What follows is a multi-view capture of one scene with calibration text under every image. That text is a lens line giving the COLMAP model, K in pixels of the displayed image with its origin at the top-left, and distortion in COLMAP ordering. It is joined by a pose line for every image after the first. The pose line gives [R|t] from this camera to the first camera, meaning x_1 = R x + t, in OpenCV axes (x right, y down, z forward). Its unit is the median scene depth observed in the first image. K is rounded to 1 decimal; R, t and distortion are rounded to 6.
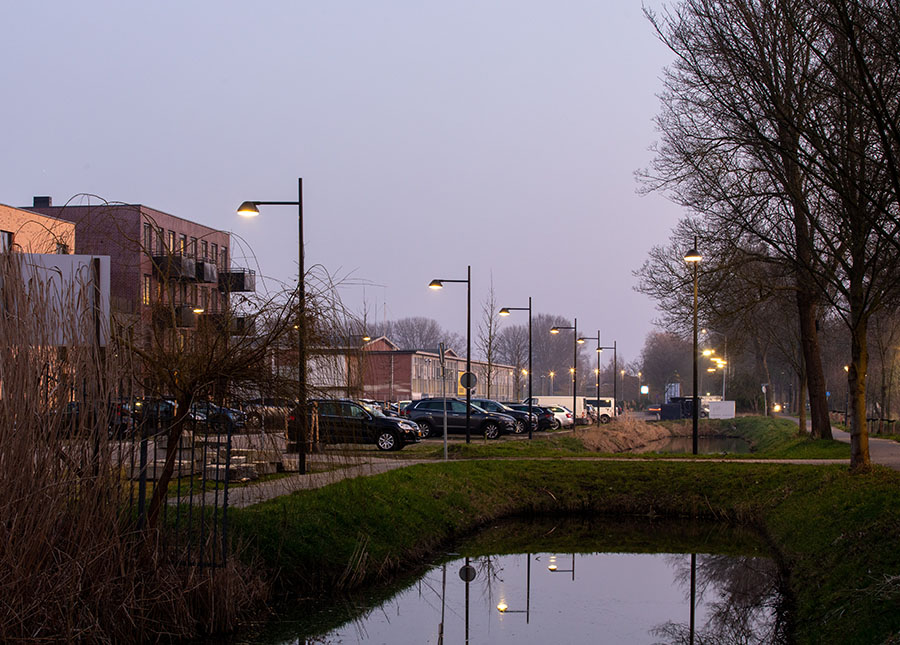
lens RADIAL K [[2297.2, 0, 446.2], [0, 2297.2, 323.4], [0, 0, 1]] dist [-0.079010, 0.000000]
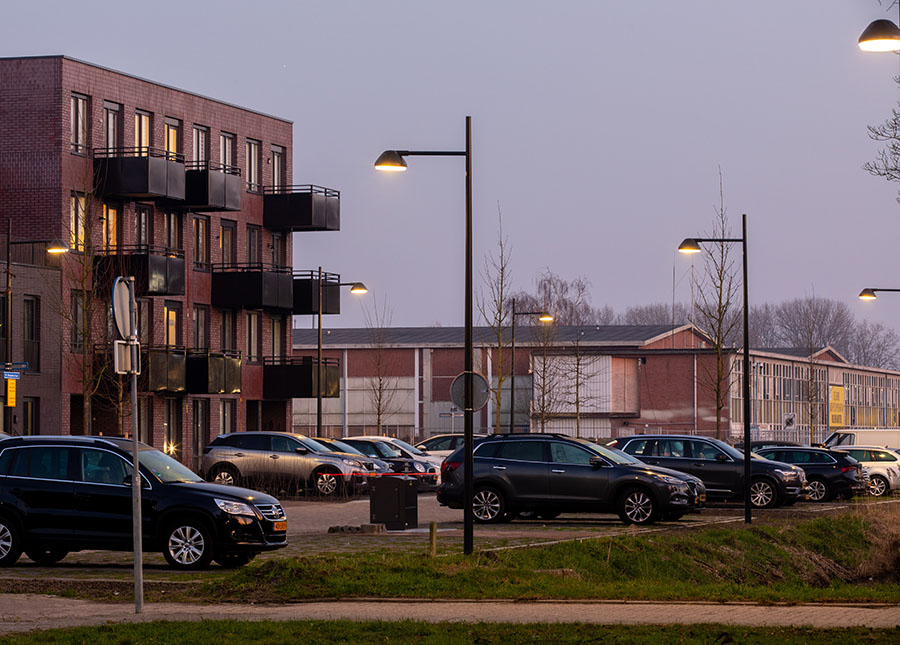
lens RADIAL K [[3600.6, 0, 453.3], [0, 3600.6, 321.2], [0, 0, 1]] dist [-0.148646, 0.000000]
pose [[0.992007, -0.003897, -0.126119, 0.053168], [0.004124, 0.999990, 0.001541, 0.006539], [0.126112, -0.002049, 0.992014, 0.212425]]
